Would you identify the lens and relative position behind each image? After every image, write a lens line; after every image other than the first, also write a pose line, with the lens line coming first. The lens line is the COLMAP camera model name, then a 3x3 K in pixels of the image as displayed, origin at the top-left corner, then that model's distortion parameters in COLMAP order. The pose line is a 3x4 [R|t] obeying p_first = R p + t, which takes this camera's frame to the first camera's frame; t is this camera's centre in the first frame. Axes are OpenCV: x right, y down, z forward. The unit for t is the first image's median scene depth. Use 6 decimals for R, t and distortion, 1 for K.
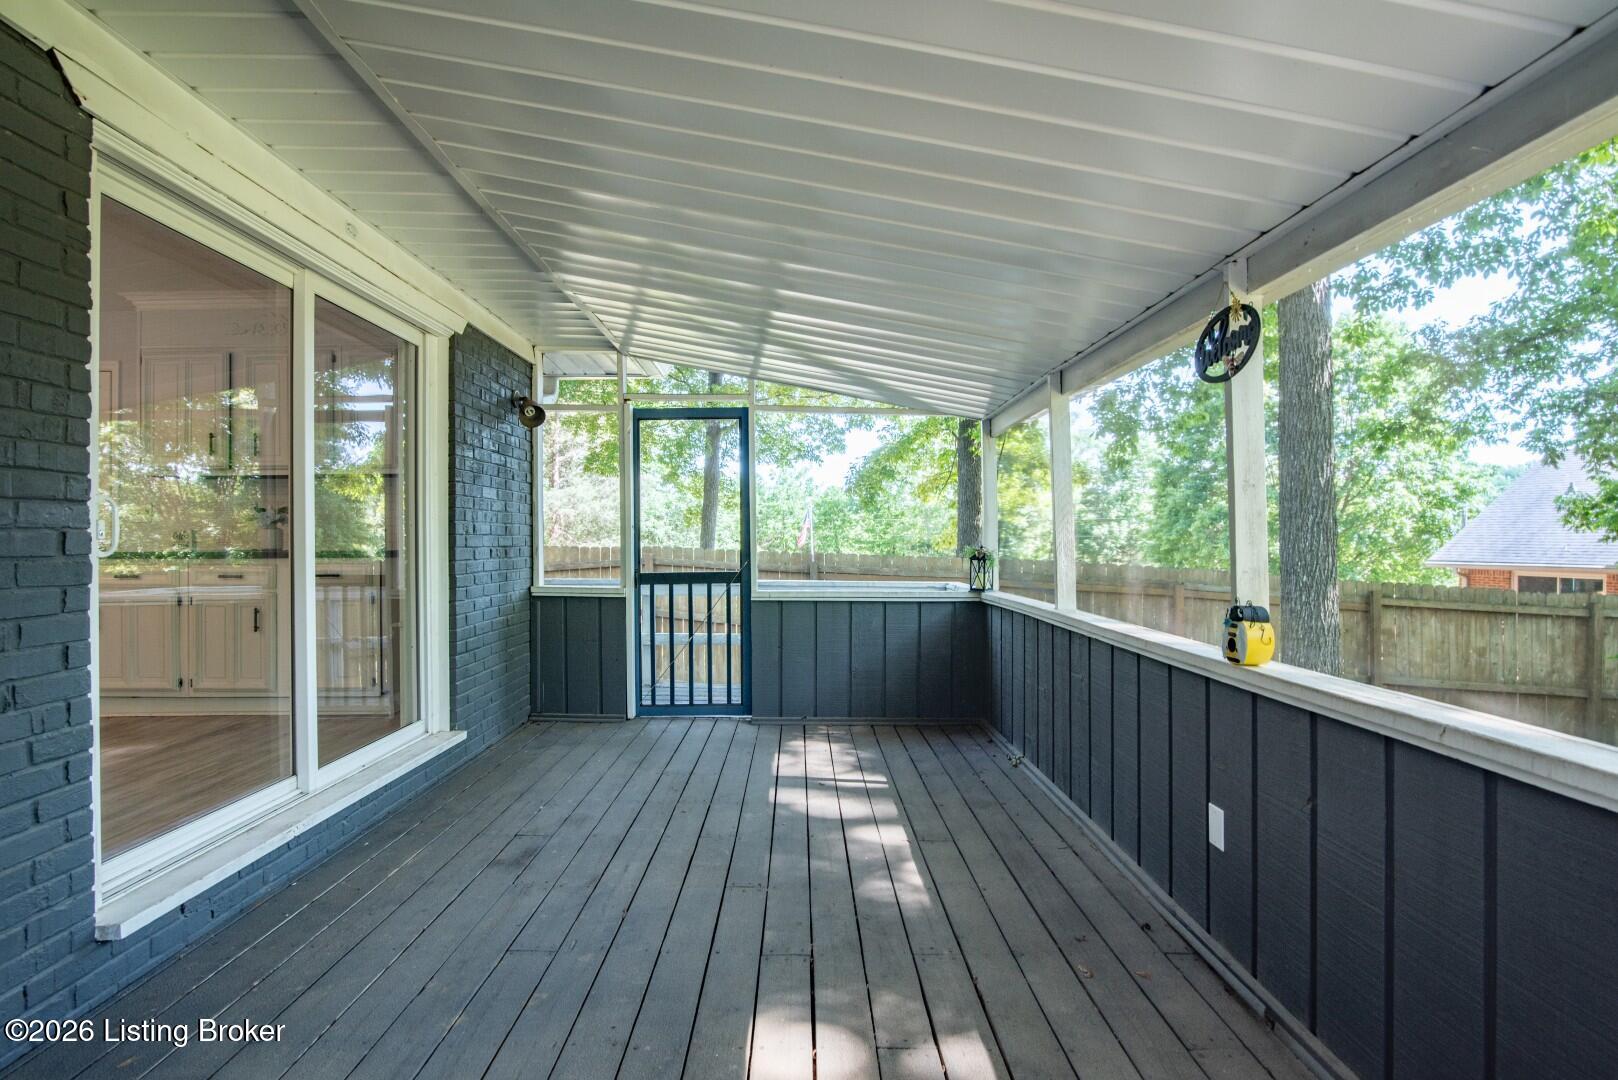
lens RADIAL K [[744.2, 0, 805.4], [0, 744.2, 542.6], [0, 0, 1]] dist [-0.019202, 0.000350]
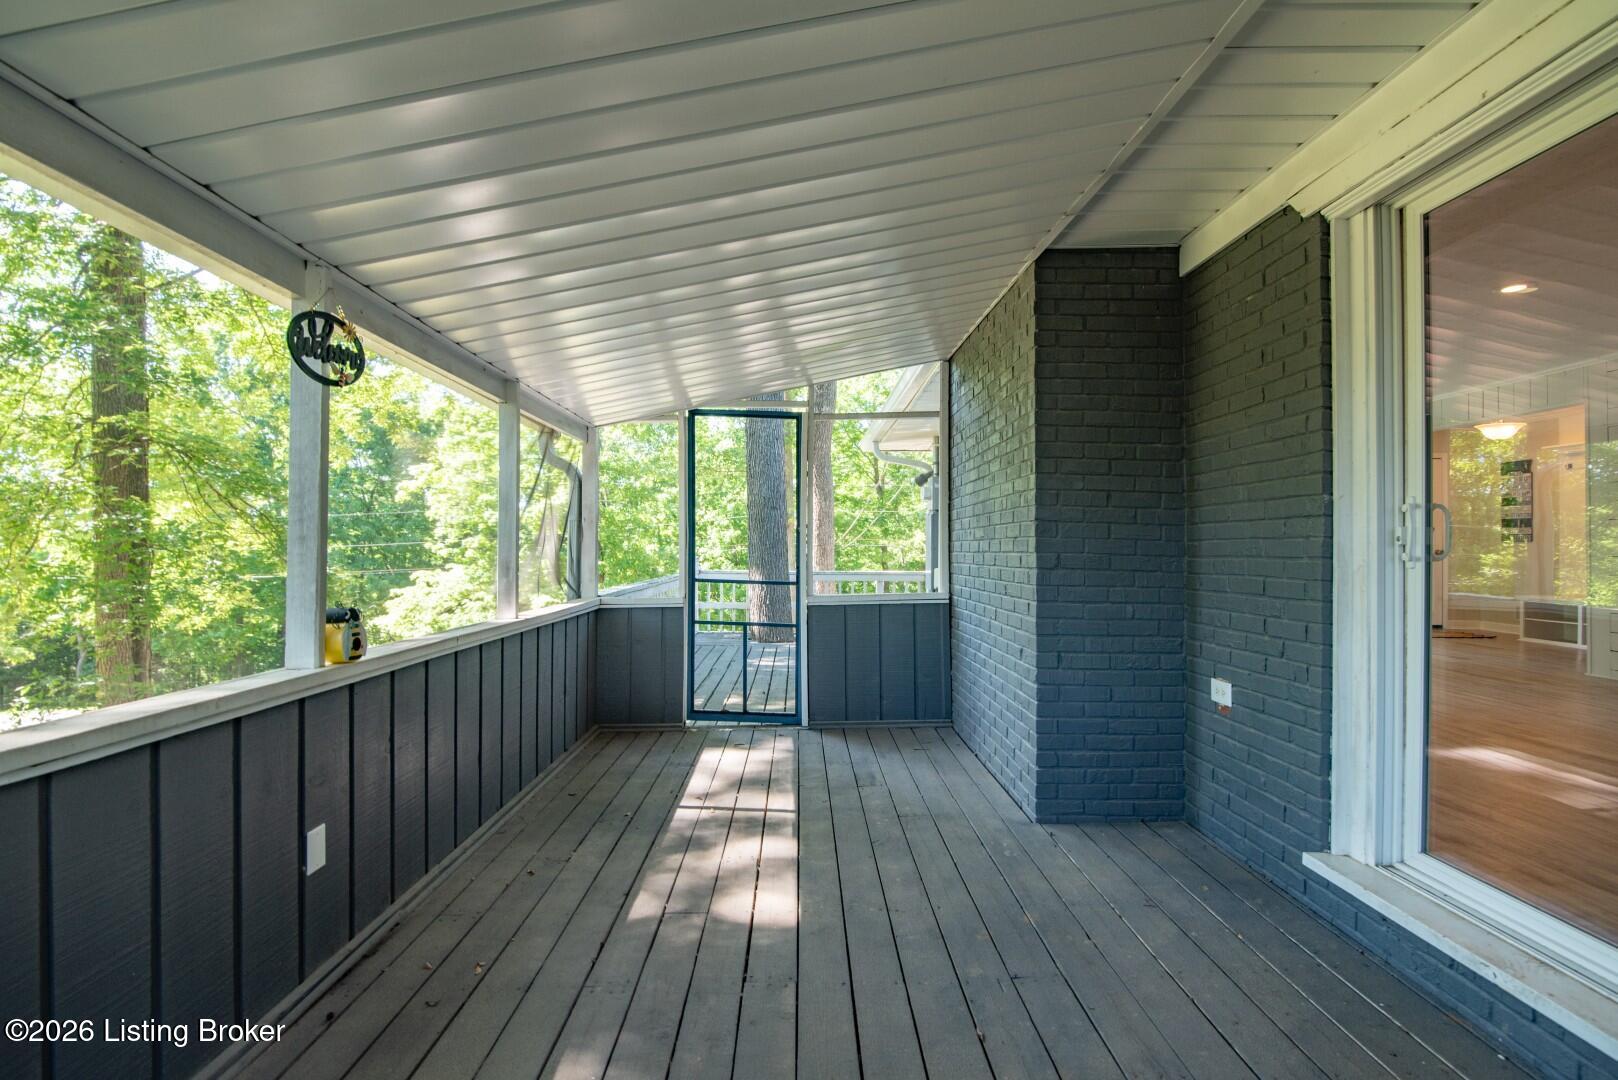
lens RADIAL K [[744.2, 0, 805.4], [0, 744.2, 542.6], [0, 0, 1]] dist [-0.019202, 0.000350]
pose [[-0.999994, 0.000632, -0.003256, -0.066523], [0.000650, 0.999986, -0.005322, -0.002262], [0.003253, -0.005324, -0.999981, 1.912492]]
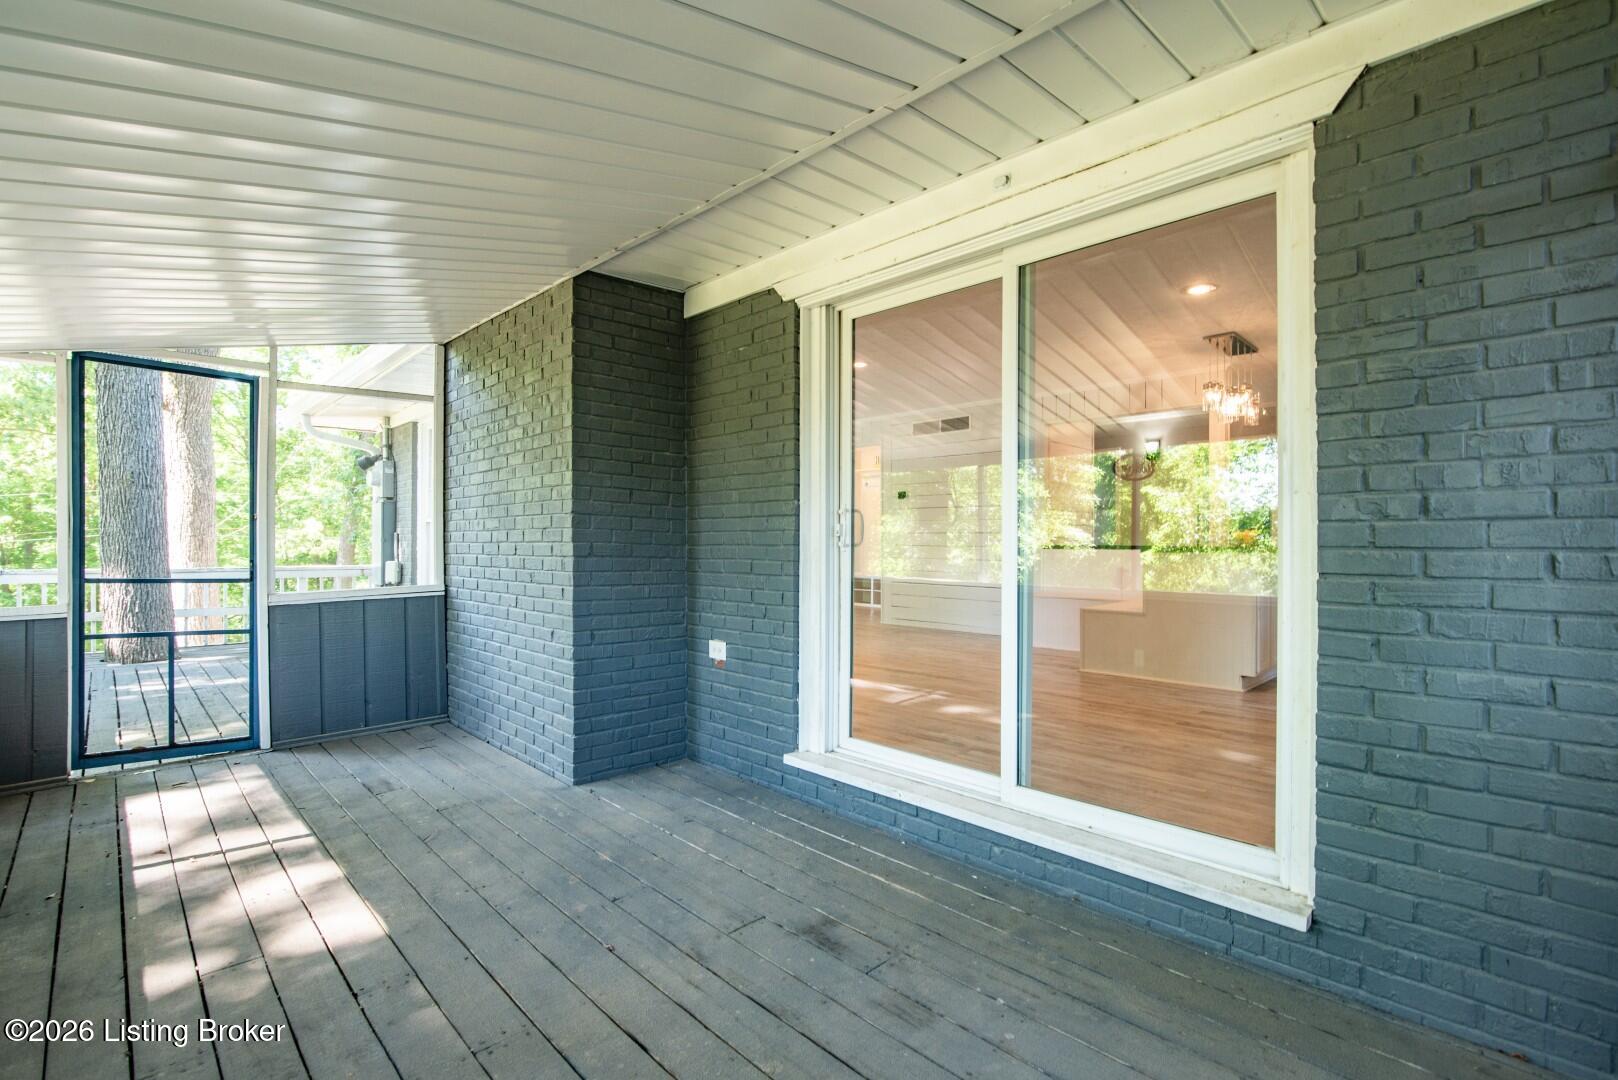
lens RADIAL K [[744.2, 0, 805.4], [0, 744.2, 542.6], [0, 0, 1]] dist [-0.019202, 0.000350]
pose [[-0.725966, 0.002668, -0.687725, 0.217348], [-0.001422, 0.999985, 0.005380, 0.001234], [0.687729, 0.004884, -0.725951, 1.974086]]
